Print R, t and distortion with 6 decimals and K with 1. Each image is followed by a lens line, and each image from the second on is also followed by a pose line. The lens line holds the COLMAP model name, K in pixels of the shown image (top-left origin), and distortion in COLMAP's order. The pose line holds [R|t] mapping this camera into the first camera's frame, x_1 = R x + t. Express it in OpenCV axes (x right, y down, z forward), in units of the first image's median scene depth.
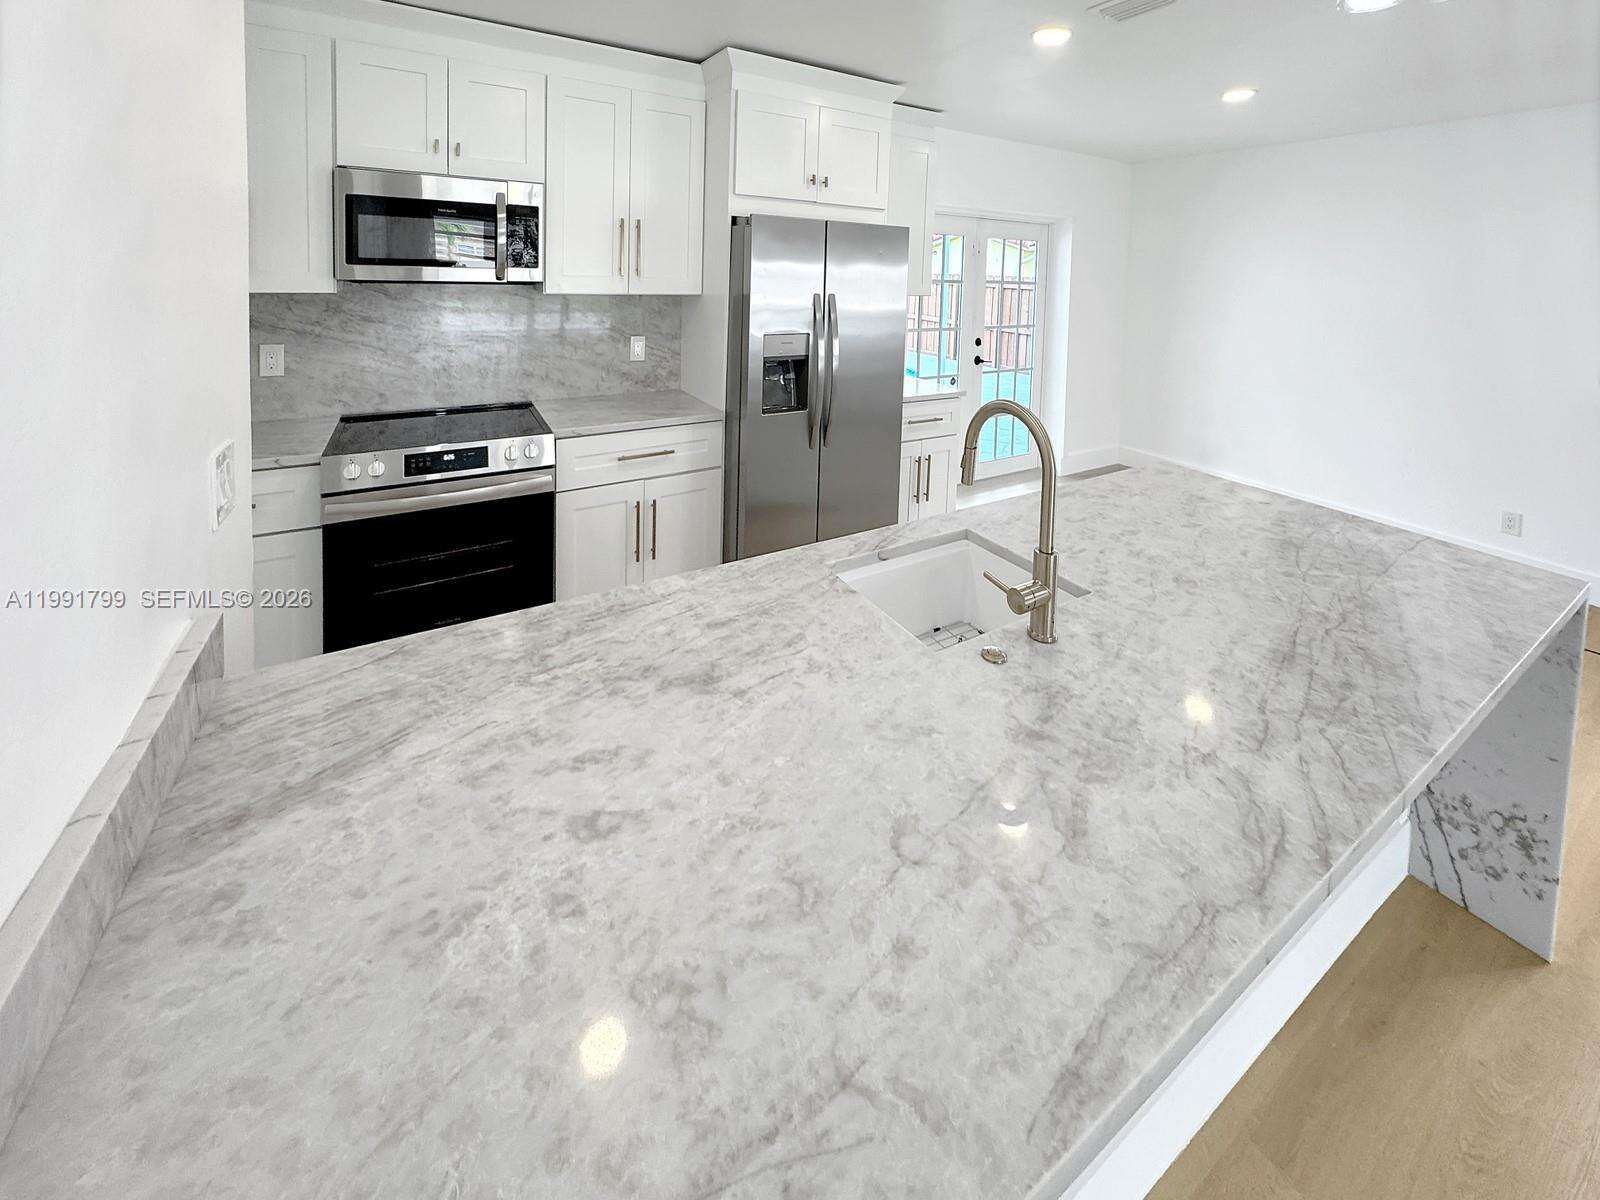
lens RADIAL K [[559.5, 0, 765.1], [0, 559.5, 597.2], [0, 0, 1]] dist [-0.000666, 0.000039]
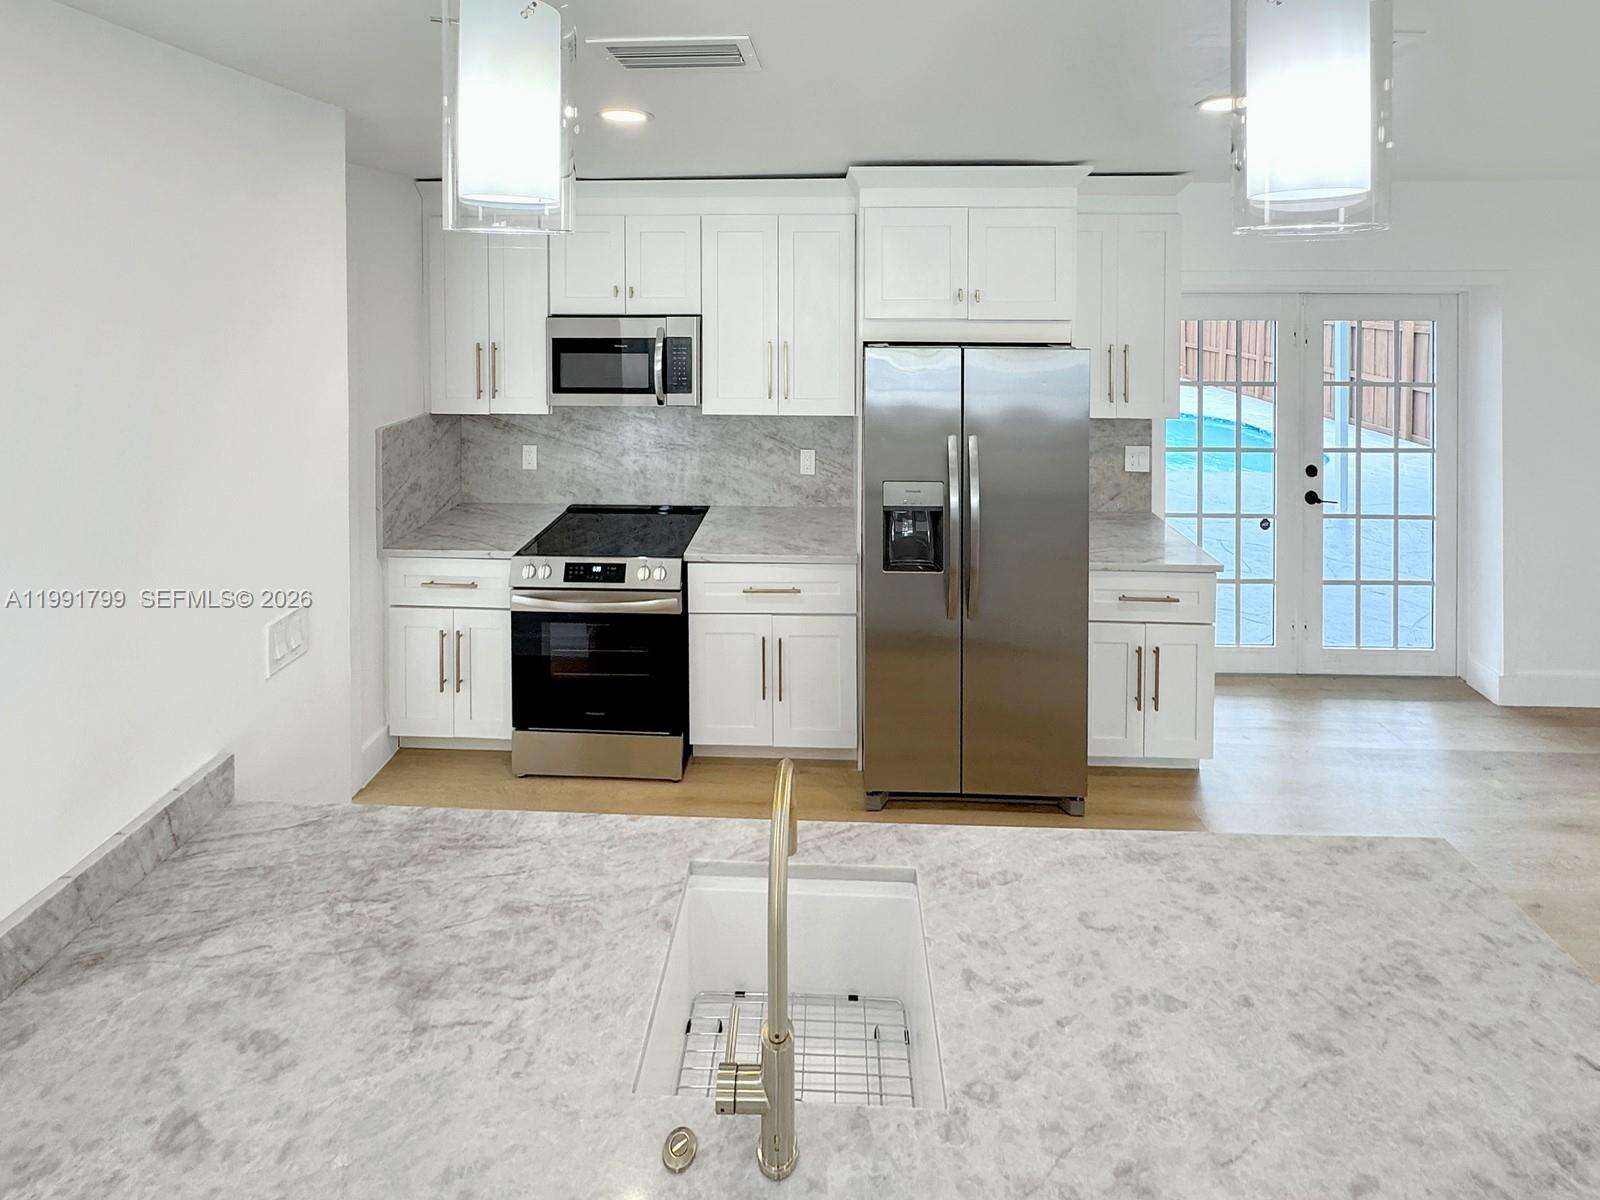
lens RADIAL K [[655.5, 0, 800.0], [0, 655.5, 600.0], [0, 0, 1]] dist [-0.002639, -0.000326]
pose [[0.847866, 0.162521, -0.504688, 0.388074], [-0.195796, 0.980556, -0.013172, -0.263827], [0.492734, 0.109984, 0.863201, 0.156248]]
